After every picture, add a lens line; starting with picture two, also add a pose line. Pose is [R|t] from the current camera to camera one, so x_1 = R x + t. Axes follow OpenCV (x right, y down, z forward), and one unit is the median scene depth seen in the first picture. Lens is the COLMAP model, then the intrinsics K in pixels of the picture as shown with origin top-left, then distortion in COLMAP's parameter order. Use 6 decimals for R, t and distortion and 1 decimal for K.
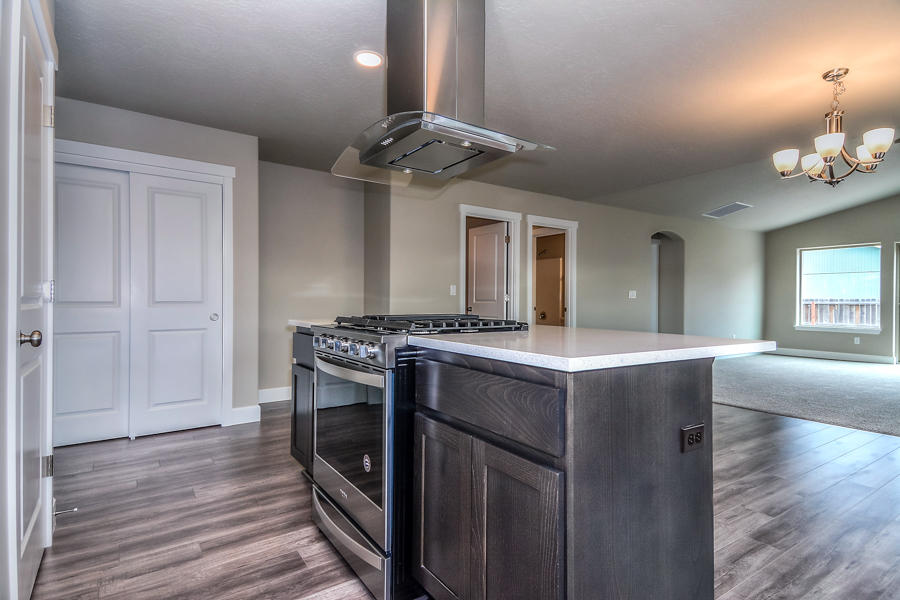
lens RADIAL K [[461.7, 0, 452.6], [0, 461.7, 301.1], [0, 0, 1]] dist [0.074795, -0.038201]
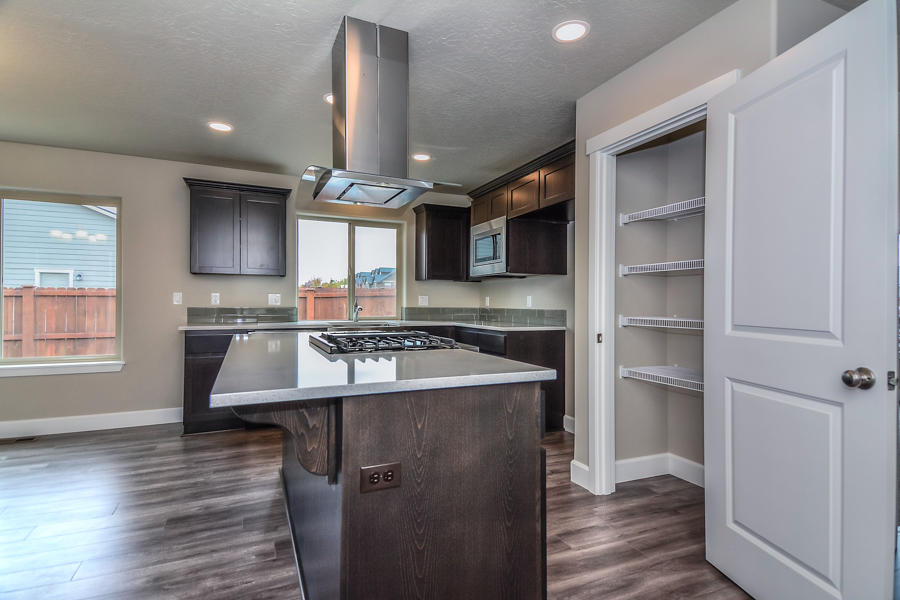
lens RADIAL K [[461.7, 0, 452.6], [0, 461.7, 301.1], [0, 0, 1]] dist [0.074795, -0.038201]
pose [[-0.982863, -0.009282, 0.184102, -0.324912], [-0.009171, 0.999957, 0.001456, -0.036239], [-0.184108, -0.000257, -0.982906, 1.491608]]
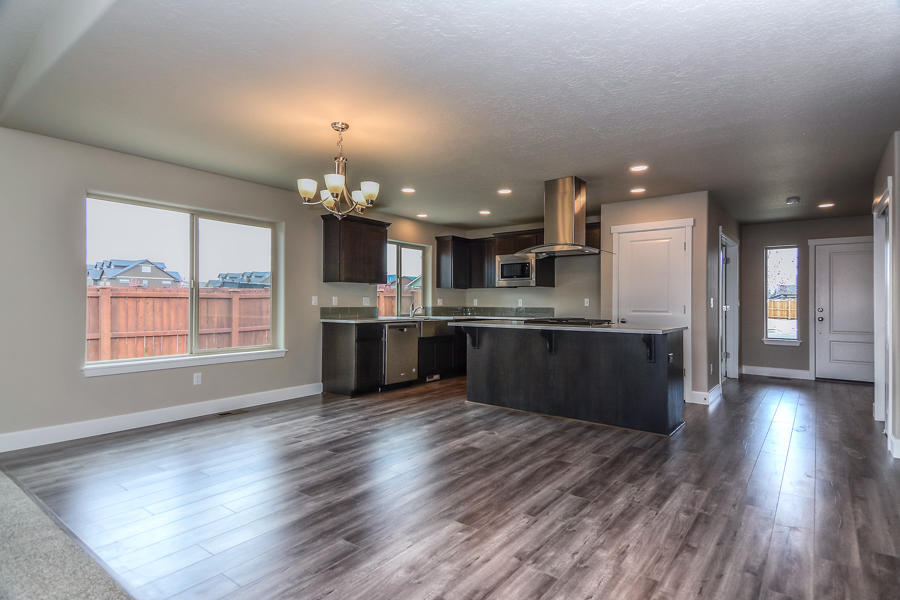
lens RADIAL K [[461.7, 0, 452.6], [0, 461.7, 301.1], [0, 0, 1]] dist [0.074795, -0.038201]
pose [[-0.951016, -0.009188, -0.309004, 0.895780], [-0.008737, 0.999958, -0.002843, -0.031813], [0.309017, -0.000004, -0.951056, 2.229862]]
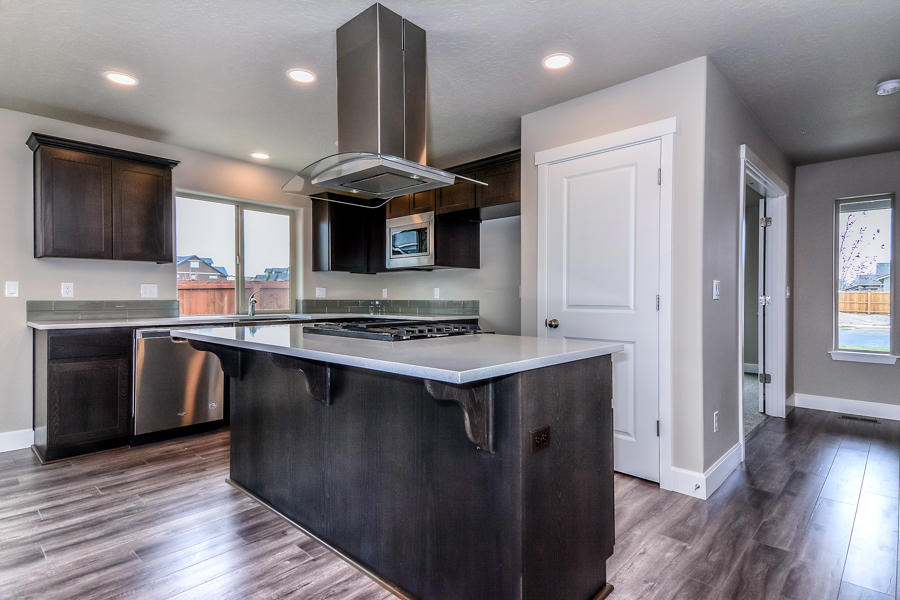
lens RADIAL K [[461.7, 0, 452.6], [0, 461.7, 301.1], [0, 0, 1]] dist [0.074795, -0.038201]
pose [[-0.976436, -0.004356, -0.215762, 0.026018], [-0.006925, 0.999914, 0.011154, -0.024829], [0.215695, 0.012385, -0.976382, 1.545380]]
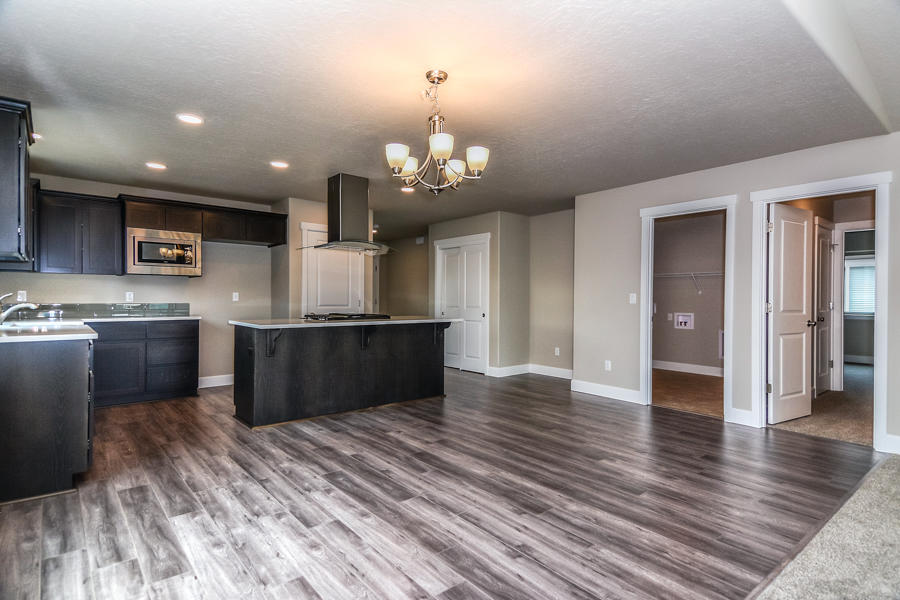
lens RADIAL K [[461.7, 0, 452.6], [0, 461.7, 301.1], [0, 0, 1]] dist [0.074795, -0.038201]
pose [[0.094470, -0.000937, -0.995527, 1.741856], [-0.008061, 0.999966, -0.001706, -0.024250], [0.995495, 0.008186, 0.094459, 0.950925]]
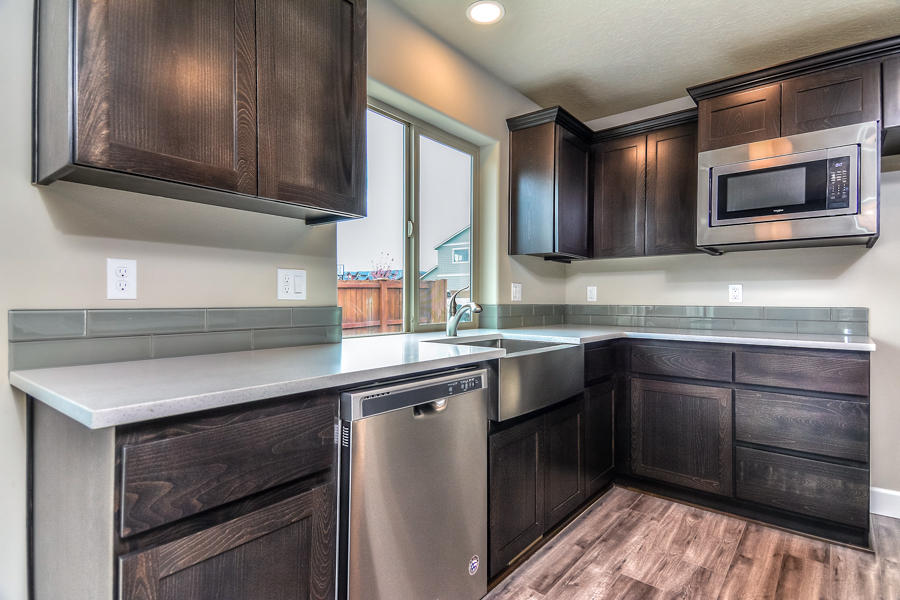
lens RADIAL K [[461.7, 0, 452.6], [0, 461.7, 301.1], [0, 0, 1]] dist [0.074795, -0.038201]
pose [[-0.957887, -0.006986, -0.287060, 0.575960], [-0.008851, 0.999947, 0.005200, -0.017773], [0.287009, 0.007522, -0.957898, 0.624280]]
